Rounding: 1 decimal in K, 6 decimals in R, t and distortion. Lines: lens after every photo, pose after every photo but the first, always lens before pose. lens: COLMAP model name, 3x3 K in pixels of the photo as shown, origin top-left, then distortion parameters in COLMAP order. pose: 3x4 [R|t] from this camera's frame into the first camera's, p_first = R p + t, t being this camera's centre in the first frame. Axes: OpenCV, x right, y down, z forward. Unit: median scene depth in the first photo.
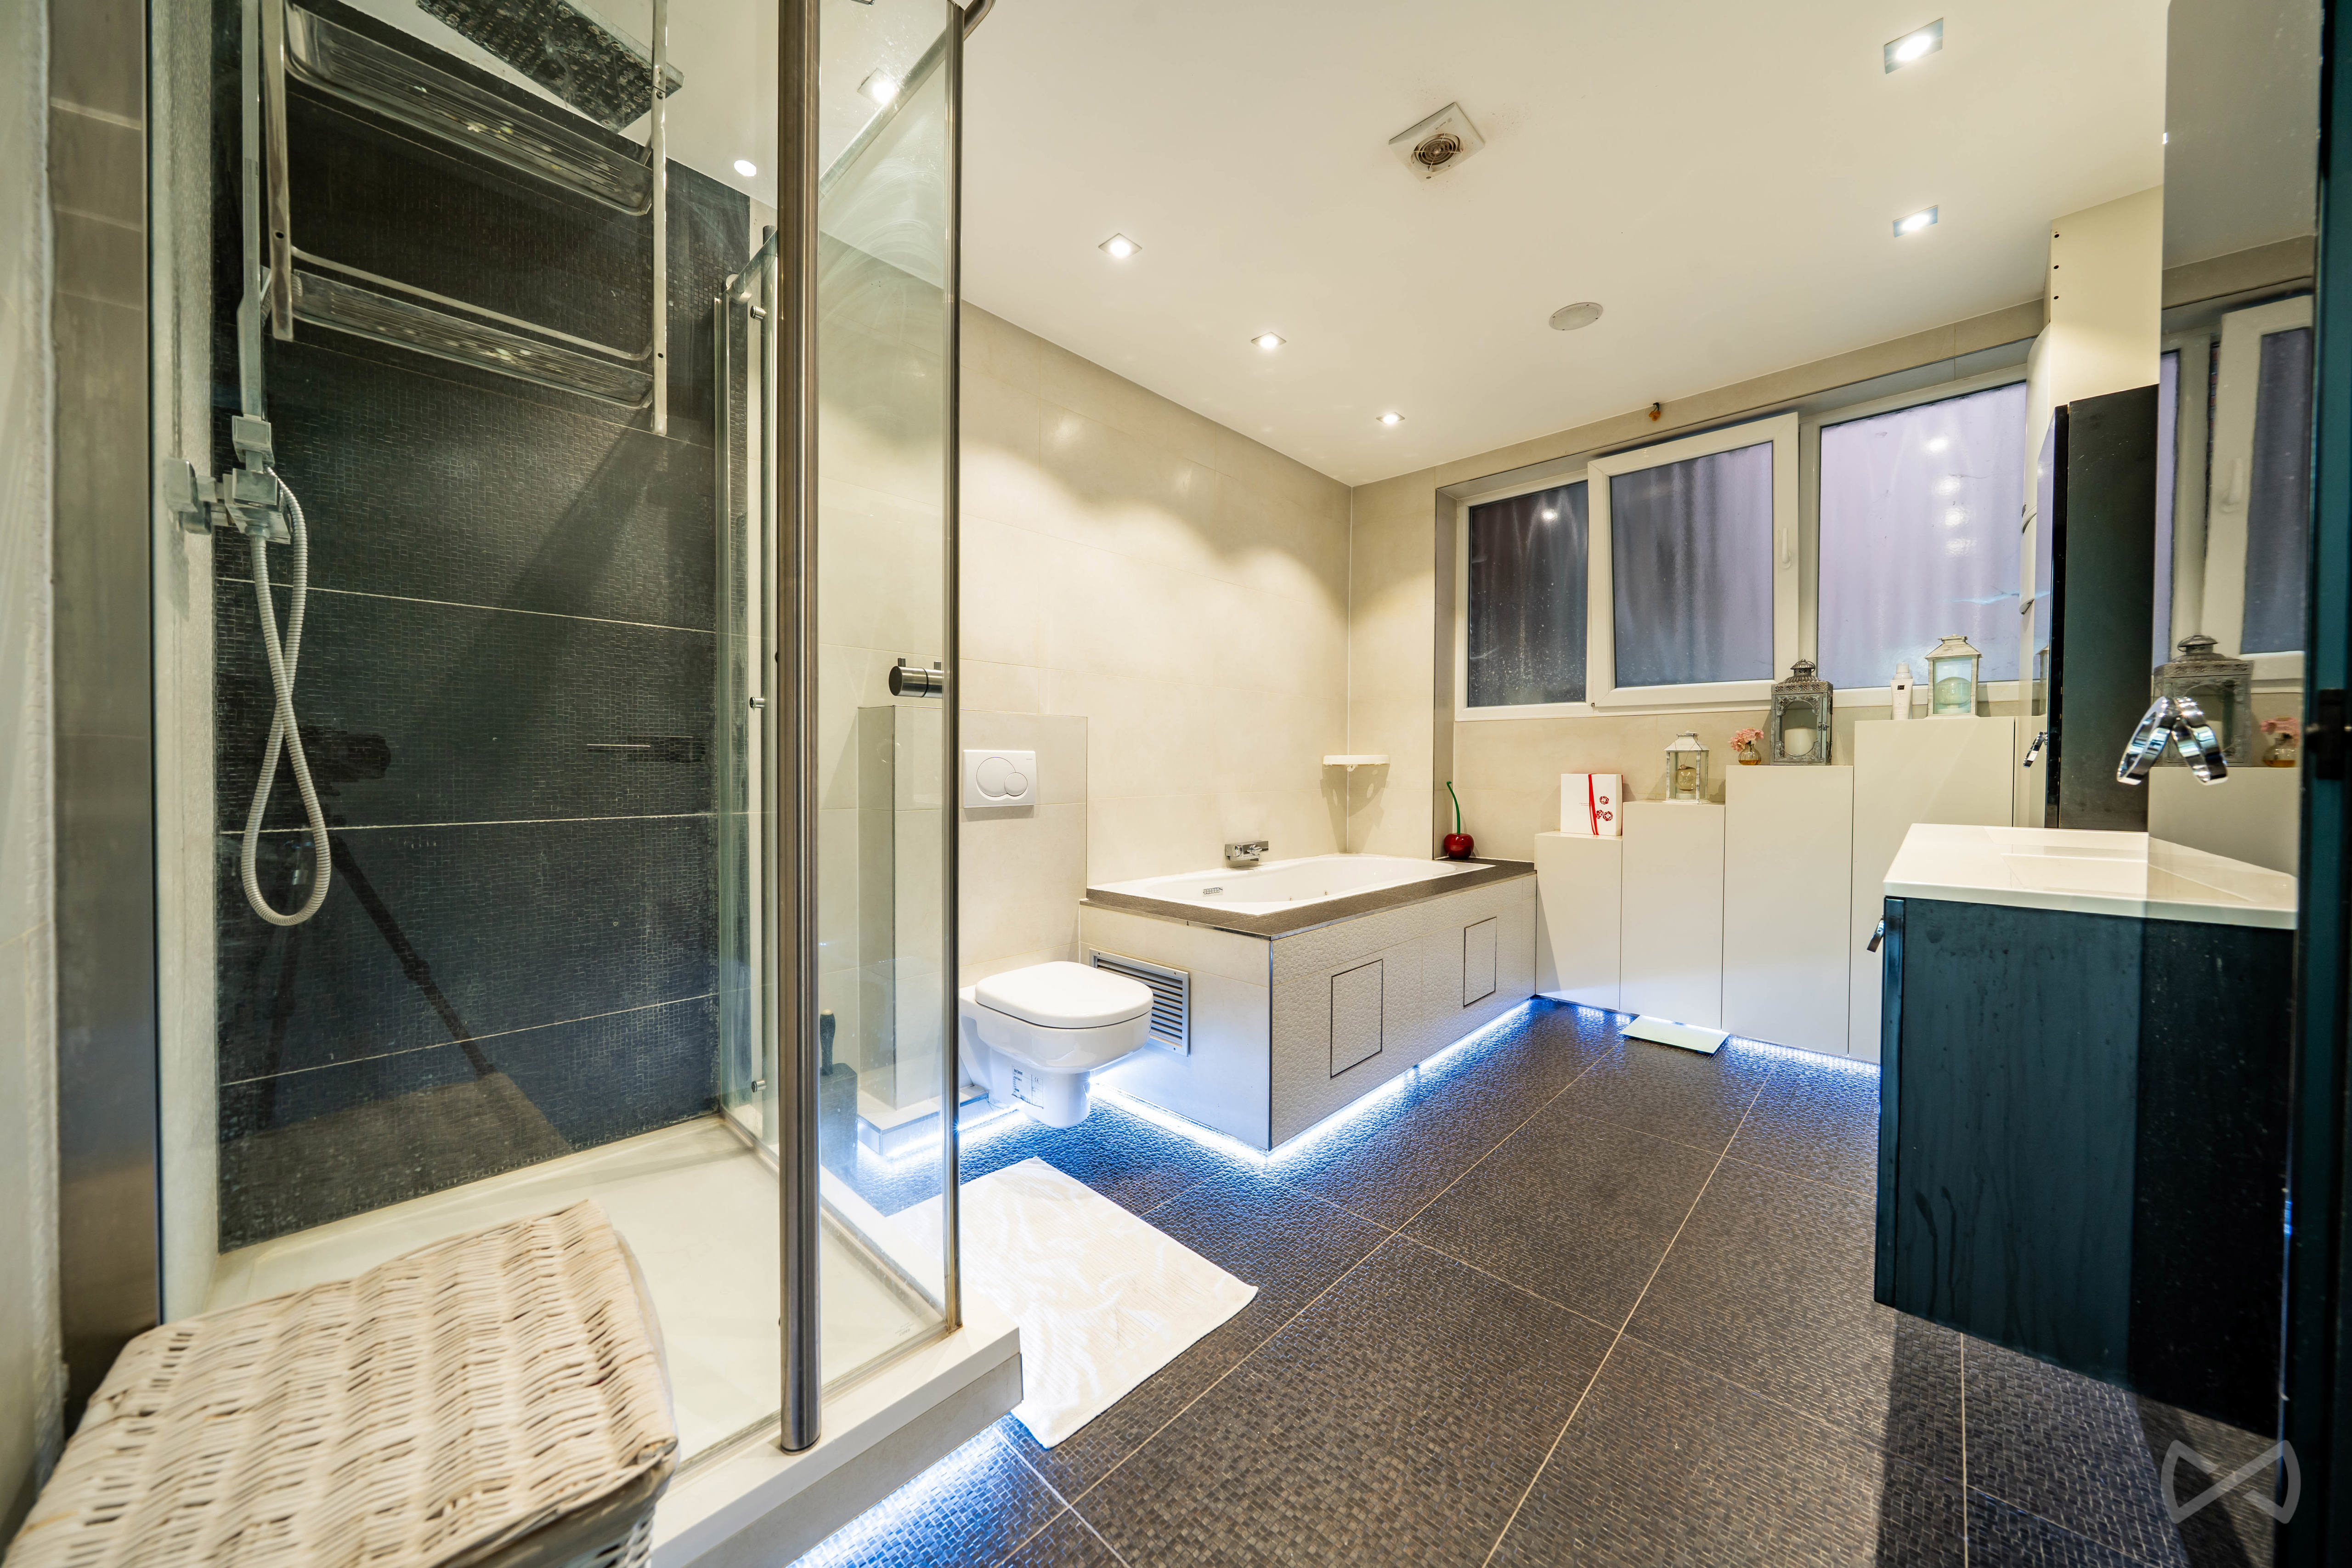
lens RADIAL K [[801.3, 0, 1179.9], [0, 801.3, 780.3], [0, 0, 1]] dist [-0.000436, -0.000004]
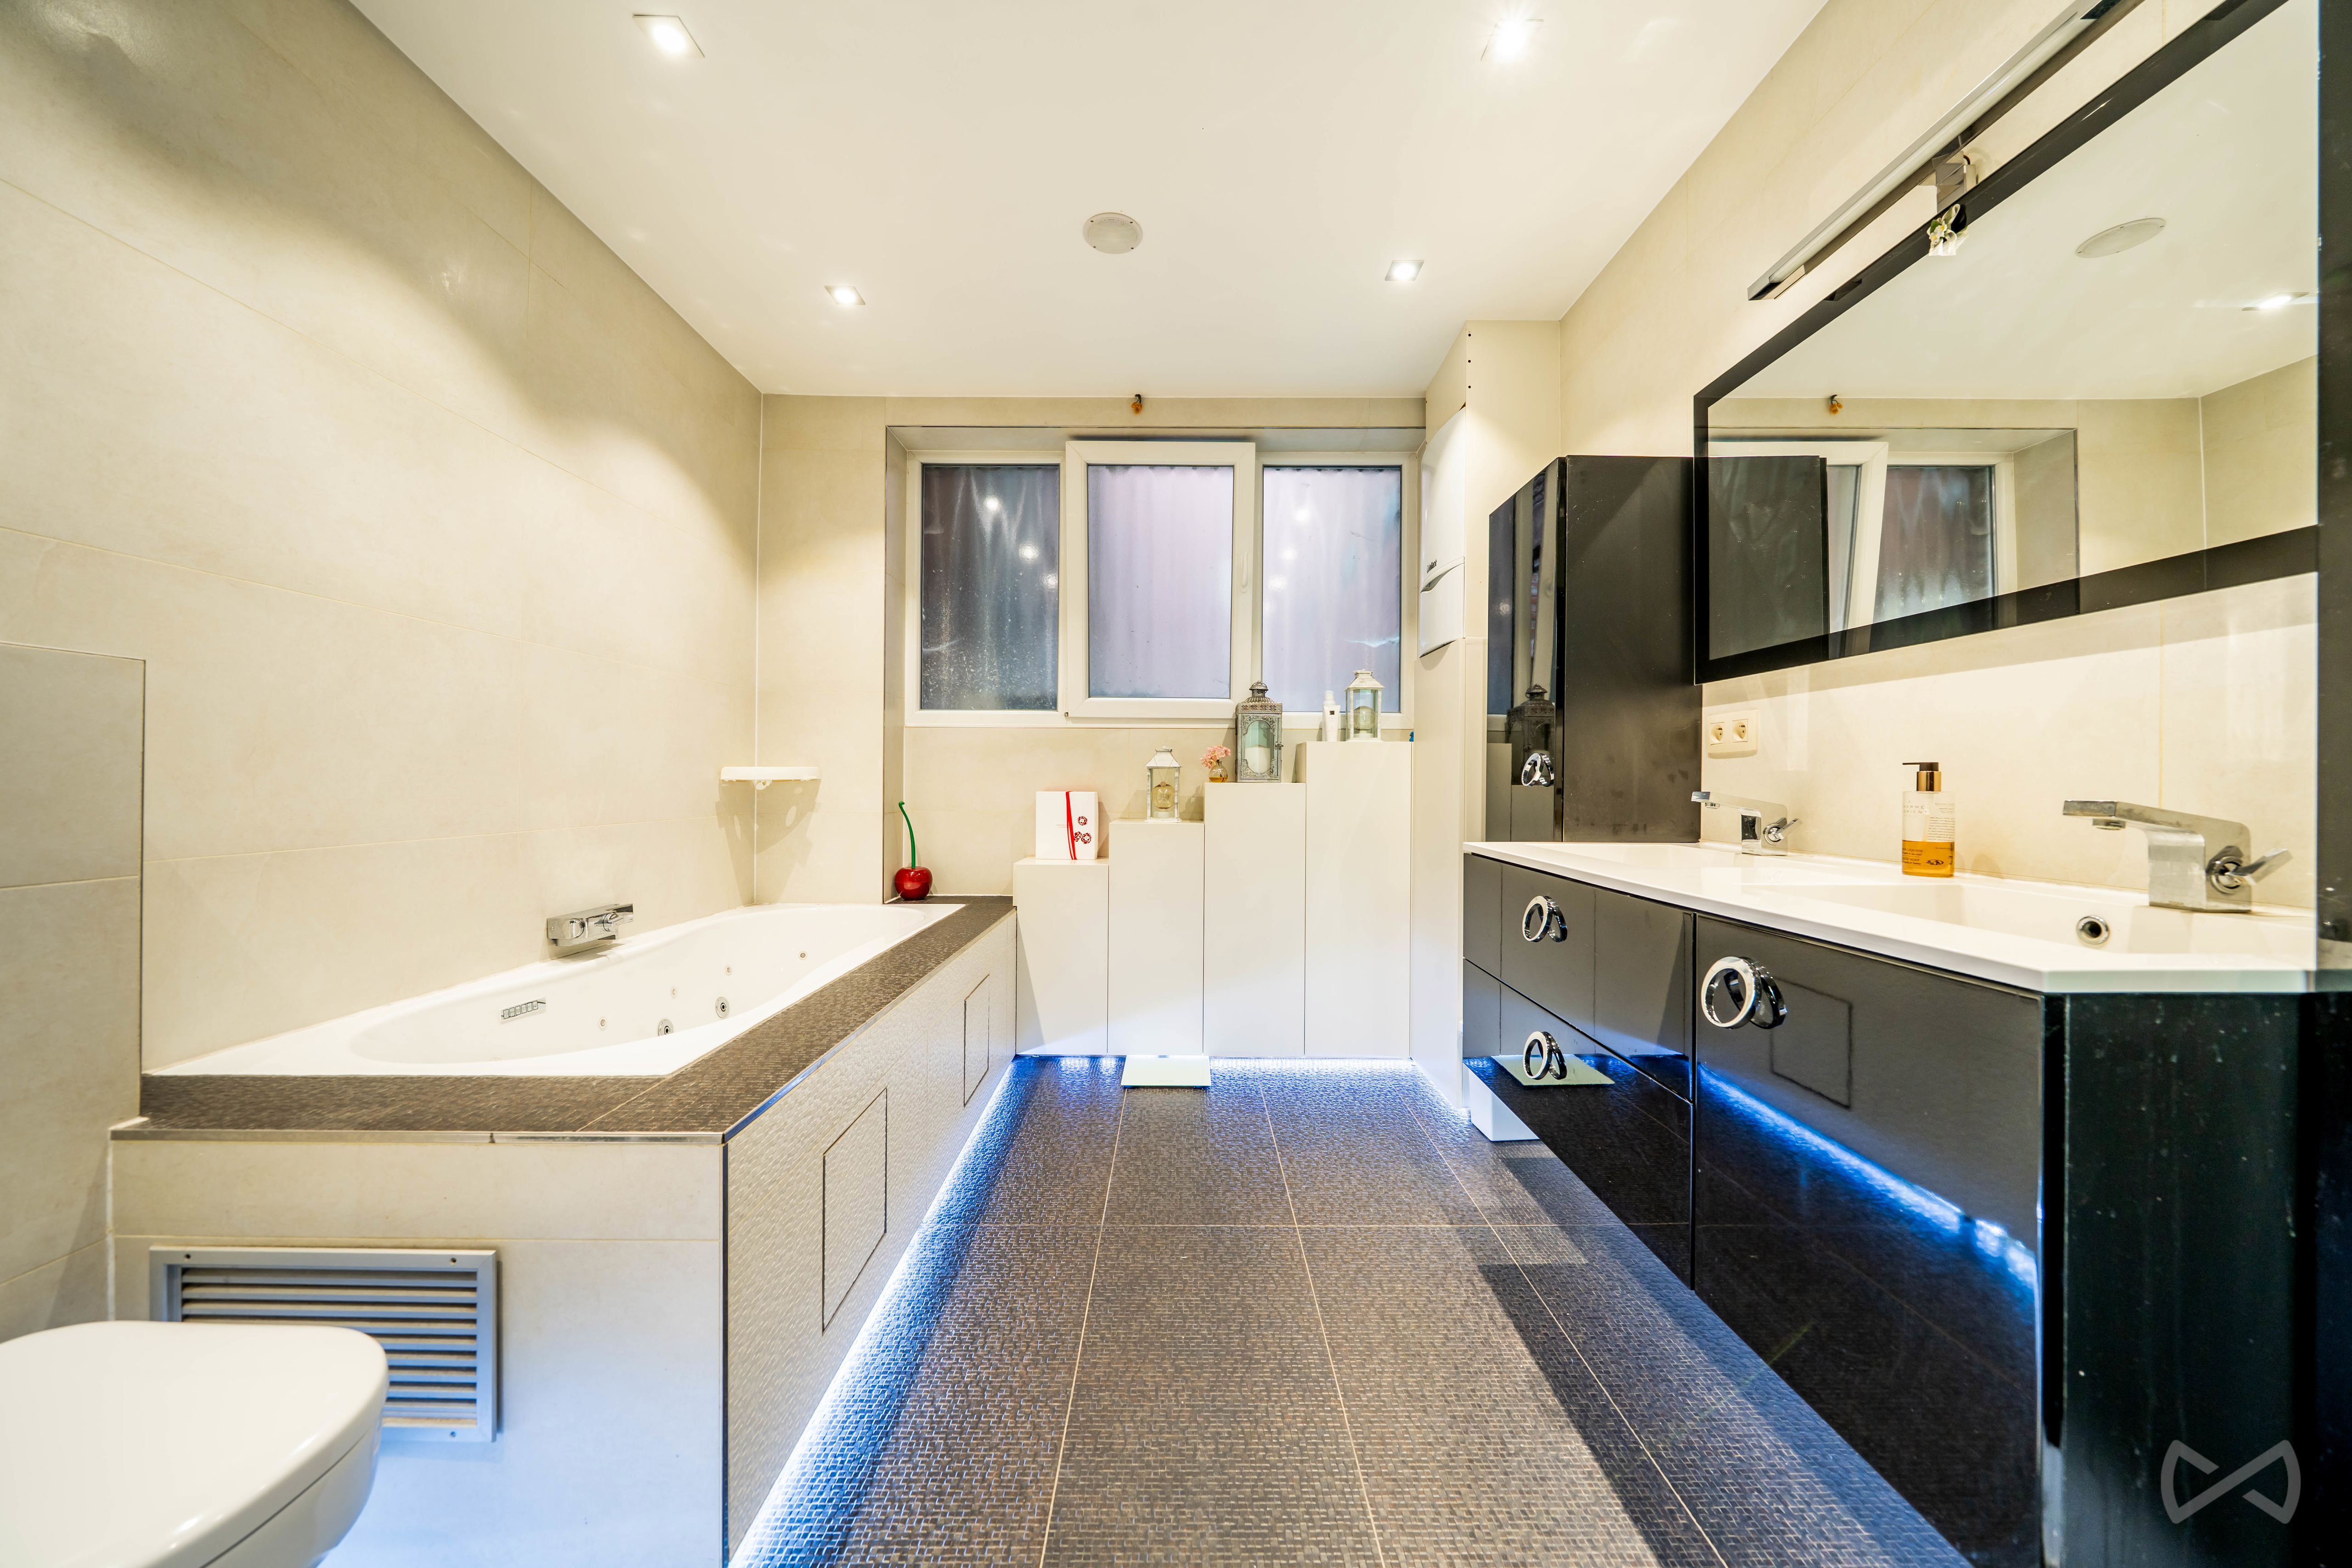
lens RADIAL K [[801.3, 0, 1179.9], [0, 801.3, 780.3], [0, 0, 1]] dist [-0.000436, -0.000004]
pose [[0.717769, 0.002576, 0.696277, -0.018018], [0.010319, 0.999844, -0.014337, -0.006489], [-0.696205, 0.017475, 0.717630, 0.276537]]
